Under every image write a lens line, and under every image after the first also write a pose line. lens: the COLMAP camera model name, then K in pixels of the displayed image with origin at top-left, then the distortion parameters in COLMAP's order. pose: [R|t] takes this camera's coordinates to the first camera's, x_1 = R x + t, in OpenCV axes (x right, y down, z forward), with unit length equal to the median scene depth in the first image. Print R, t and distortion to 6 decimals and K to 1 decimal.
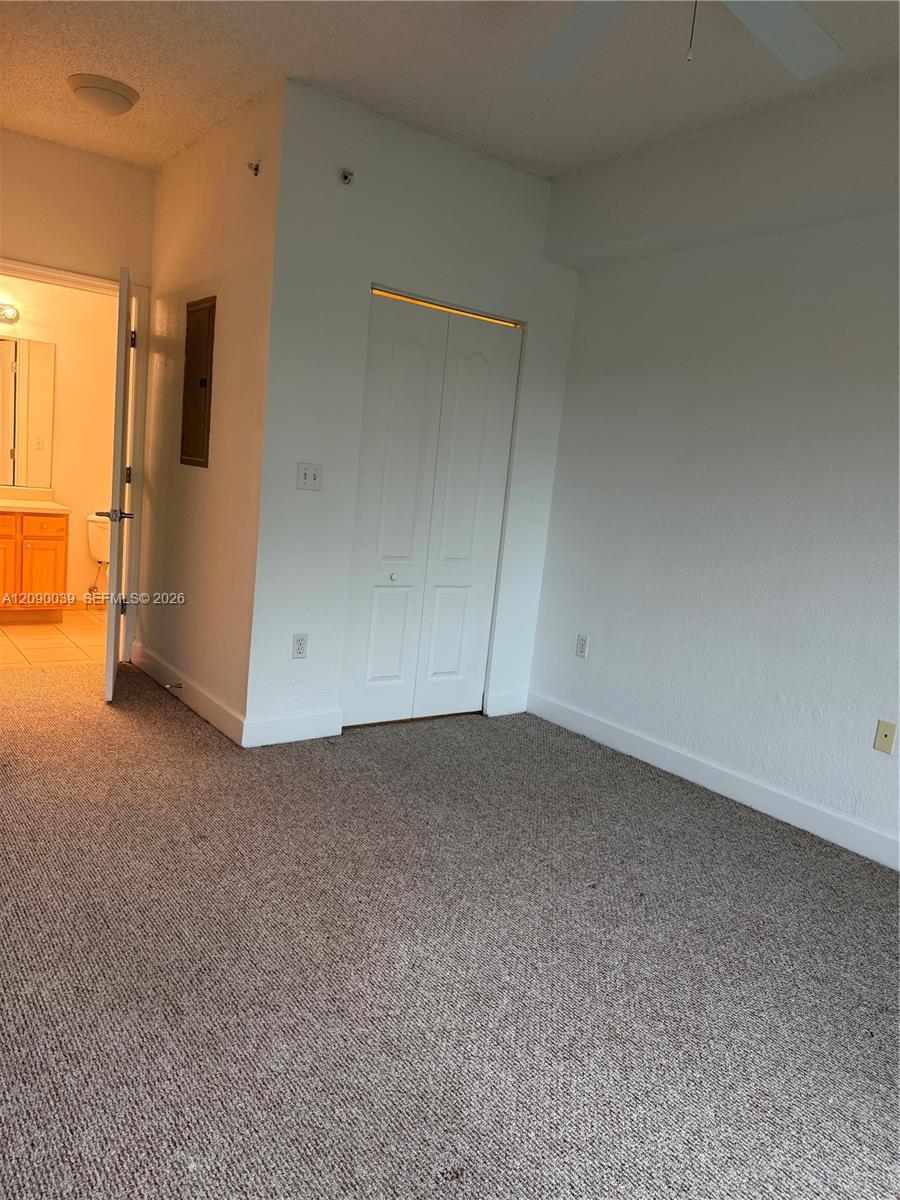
lens RADIAL K [[853.2, 0, 450.0], [0, 853.2, 600.0], [0, 0, 1]] dist [0.145256, -0.230999]
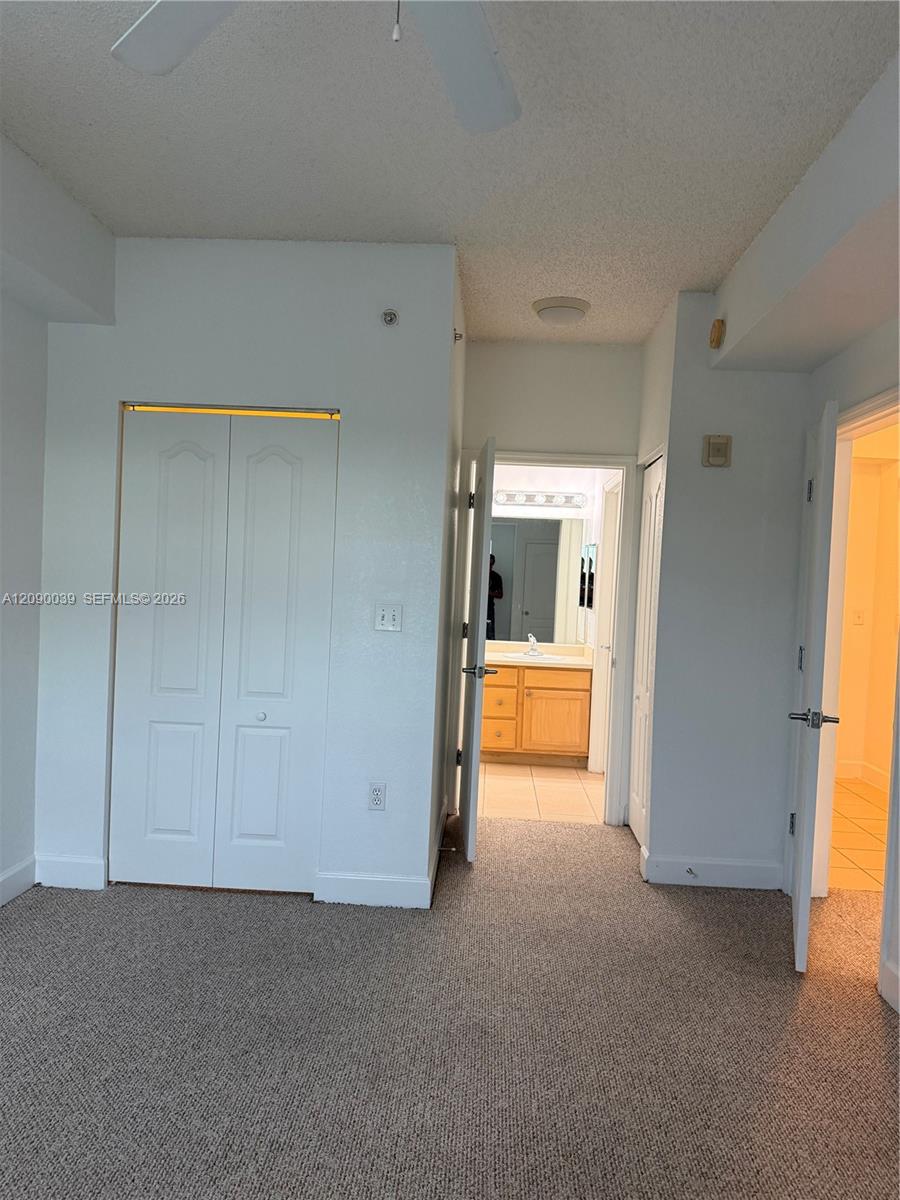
lens RADIAL K [[844.0, 0, 450.0], [0, 844.0, 600.0], [0, 0, 1]] dist [0.020285, 0.001427]
pose [[0.782856, -0.051637, -0.620057, 0.118239], [-0.061630, 0.985214, -0.159858, -0.003301], [0.619144, 0.163360, 0.768098, 0.084844]]
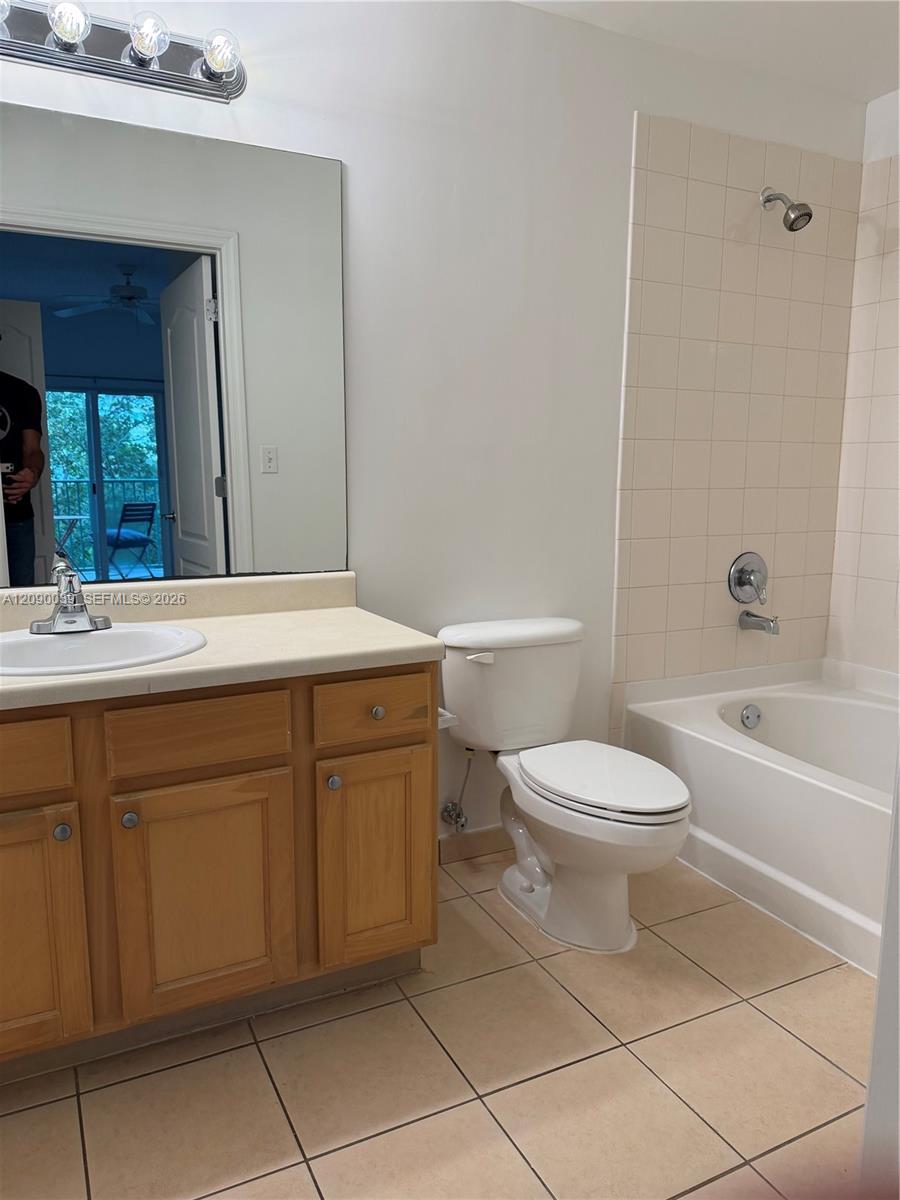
lens RADIAL K [[853.2, 0, 450.0], [0, 853.2, 600.0], [0, 0, 1]] dist [0.145256, -0.230999]
pose [[0.983007, -0.064319, -0.171932, -0.388131], [0.064027, 0.997922, -0.007253, -0.120777], [0.172042, -0.003878, 0.985082, 0.711534]]
